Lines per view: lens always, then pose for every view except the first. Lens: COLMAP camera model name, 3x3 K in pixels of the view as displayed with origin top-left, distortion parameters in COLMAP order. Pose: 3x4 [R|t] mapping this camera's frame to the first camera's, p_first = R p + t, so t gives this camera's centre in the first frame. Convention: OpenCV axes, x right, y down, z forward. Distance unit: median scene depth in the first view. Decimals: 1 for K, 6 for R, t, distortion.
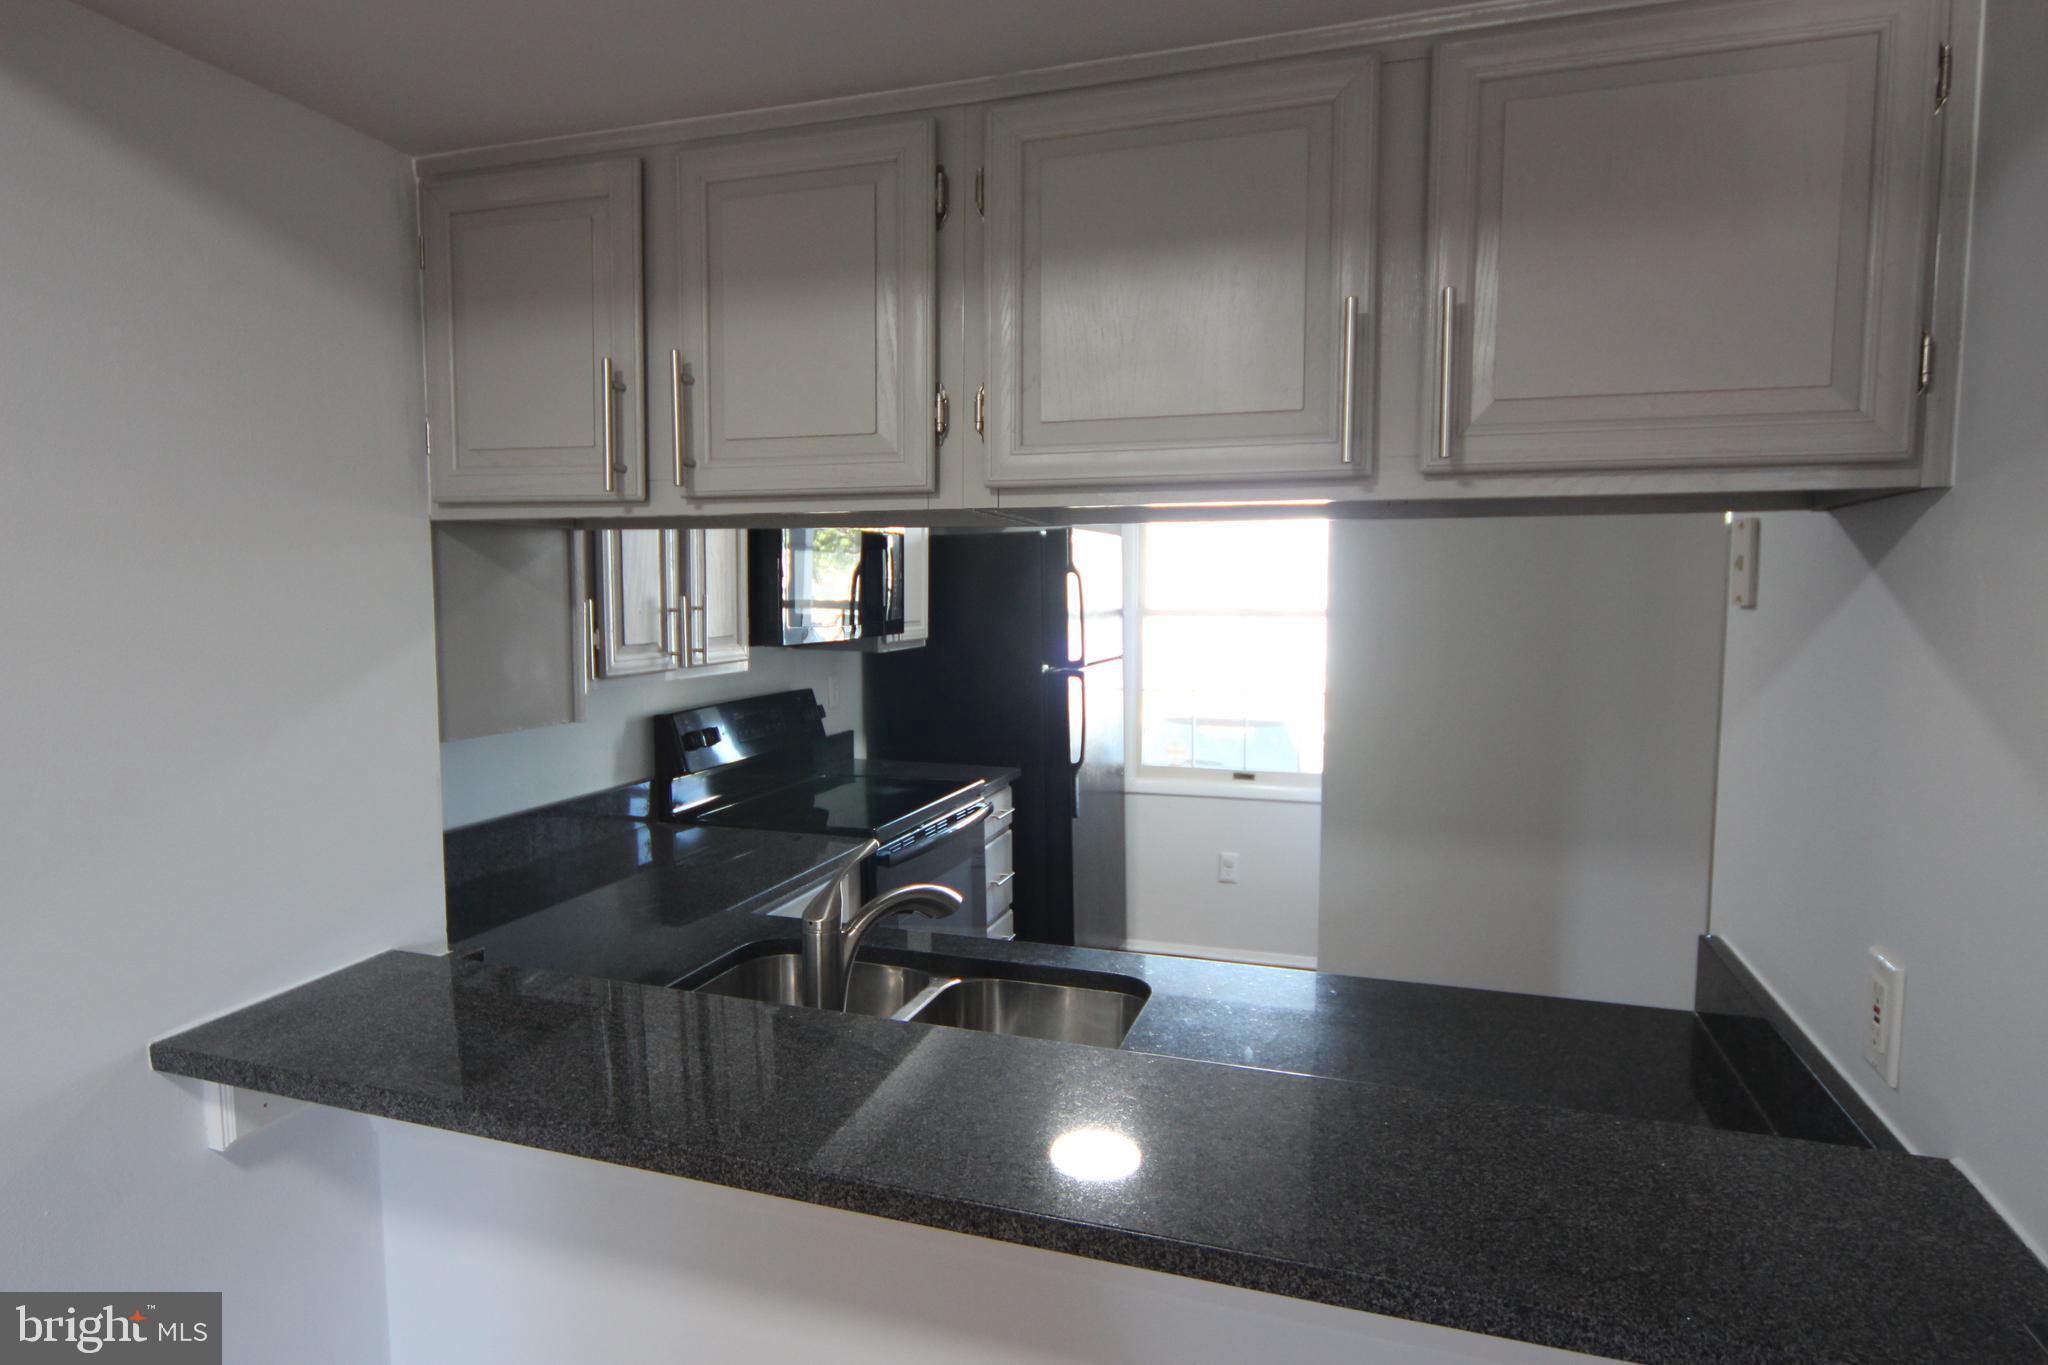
lens RADIAL K [[1149.2, 0, 1042.2], [0, 1149.2, 681.9], [0, 0, 1]] dist [-0.002567, -0.000656]
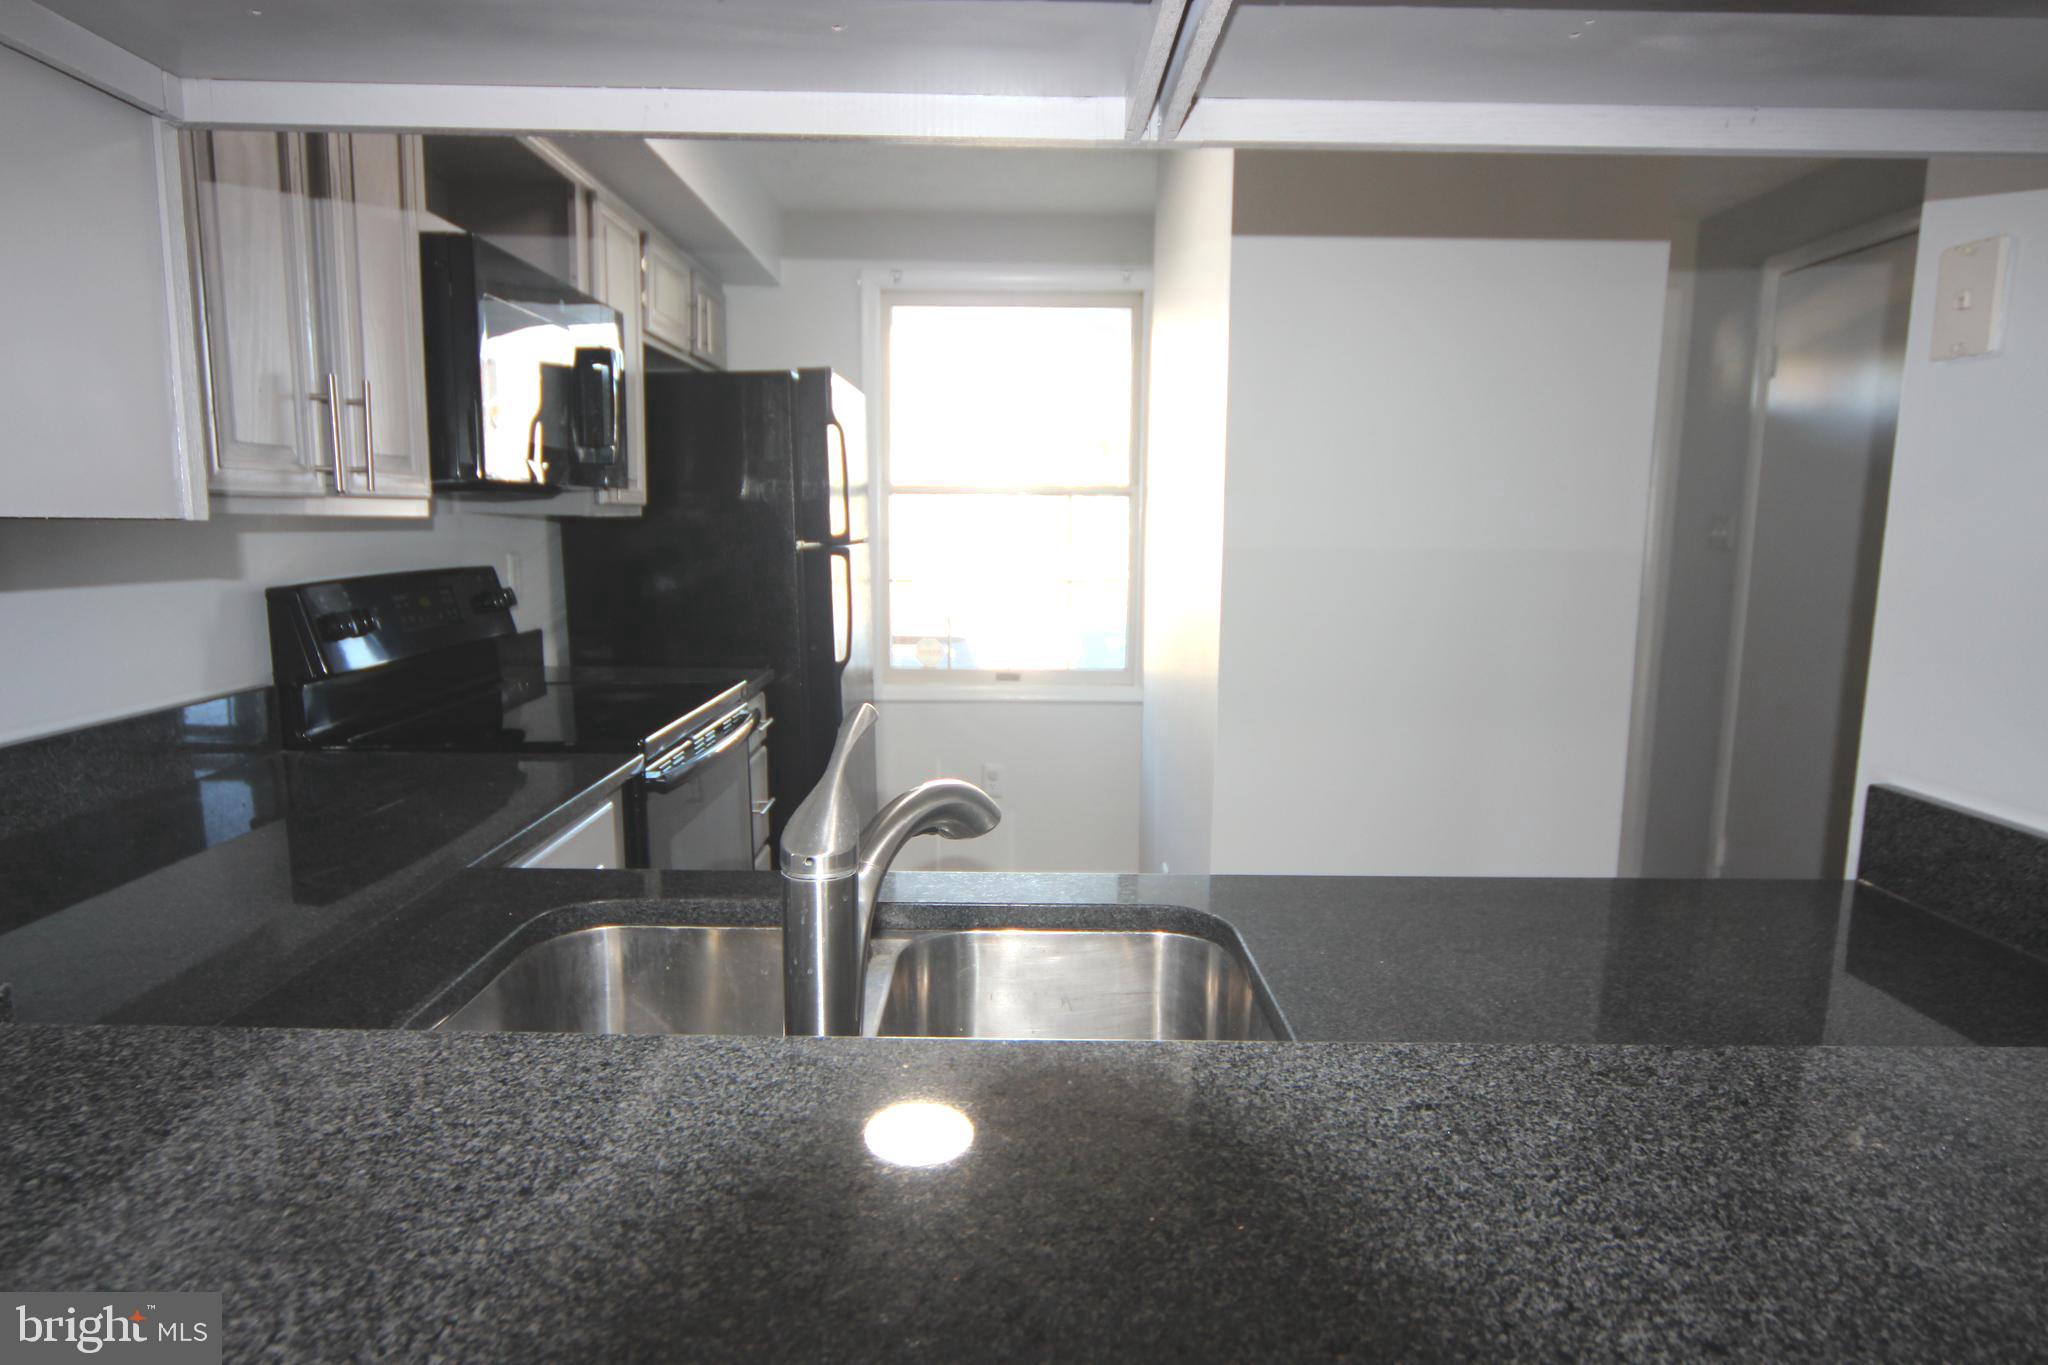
lens RADIAL K [[1149.2, 0, 1042.2], [0, 1149.2, 681.9], [0, 0, 1]] dist [-0.002567, -0.000656]
pose [[0.947816, -0.034588, 0.316937, -0.096618], [0.015136, 0.997859, 0.063632, 0.035609], [-0.318460, -0.055515, 0.946309, 0.180438]]
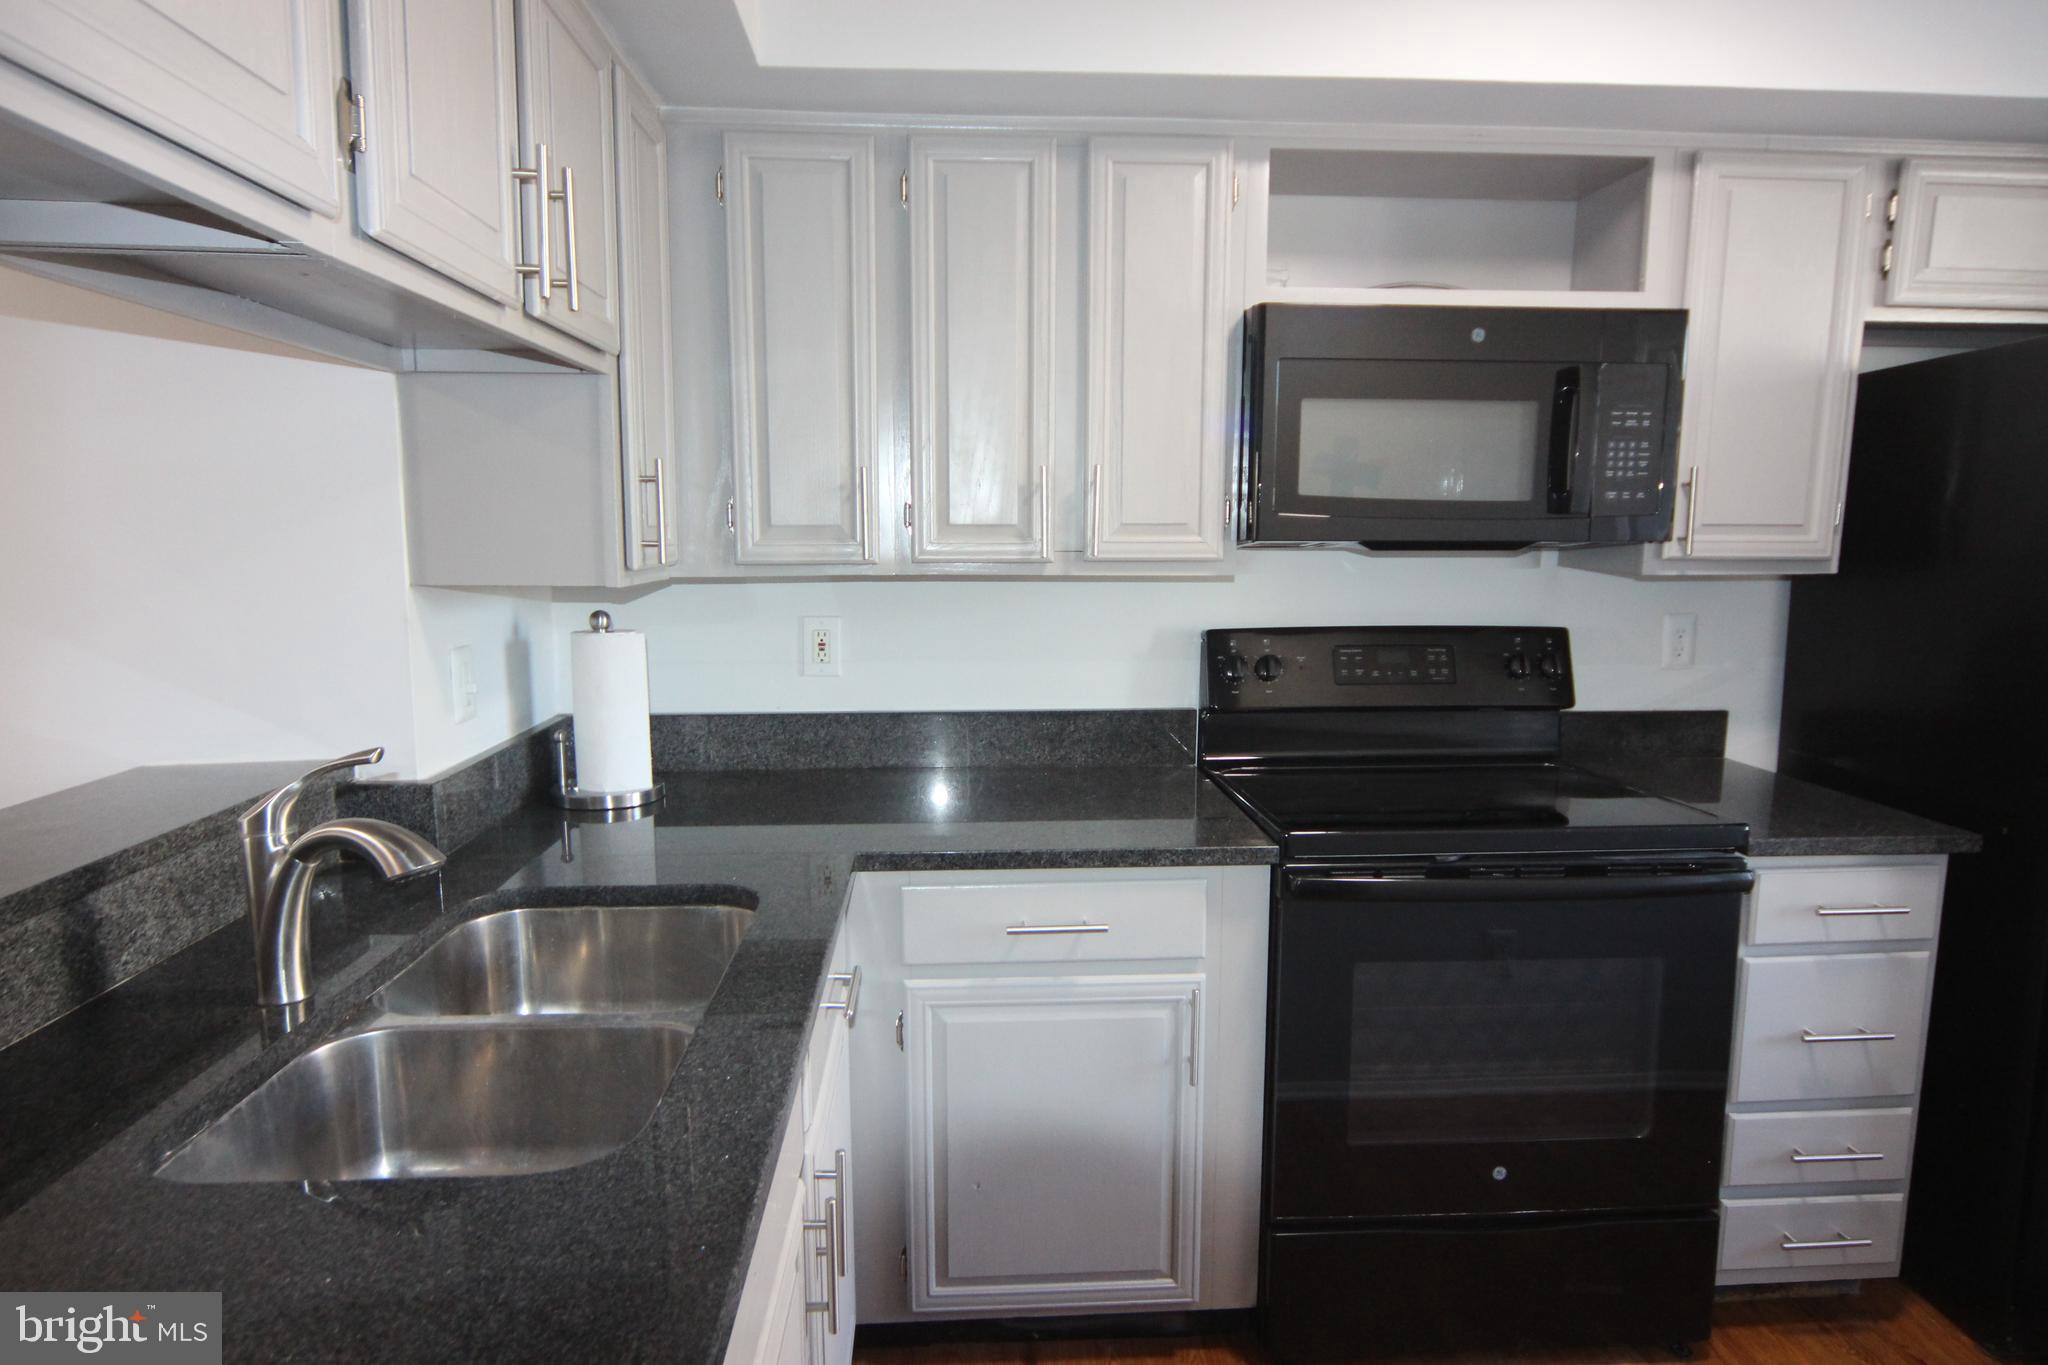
lens RADIAL K [[1129.8, 0, 1024.0], [0, 1129.8, 682.5], [0, 0, 1]] dist [-0.017956, 0.000081]
pose [[0.345484, 0.117421, -0.931049, 0.265104], [-0.077977, 0.992302, 0.096211, -0.000627], [0.935179, 0.039361, 0.351981, 0.463702]]
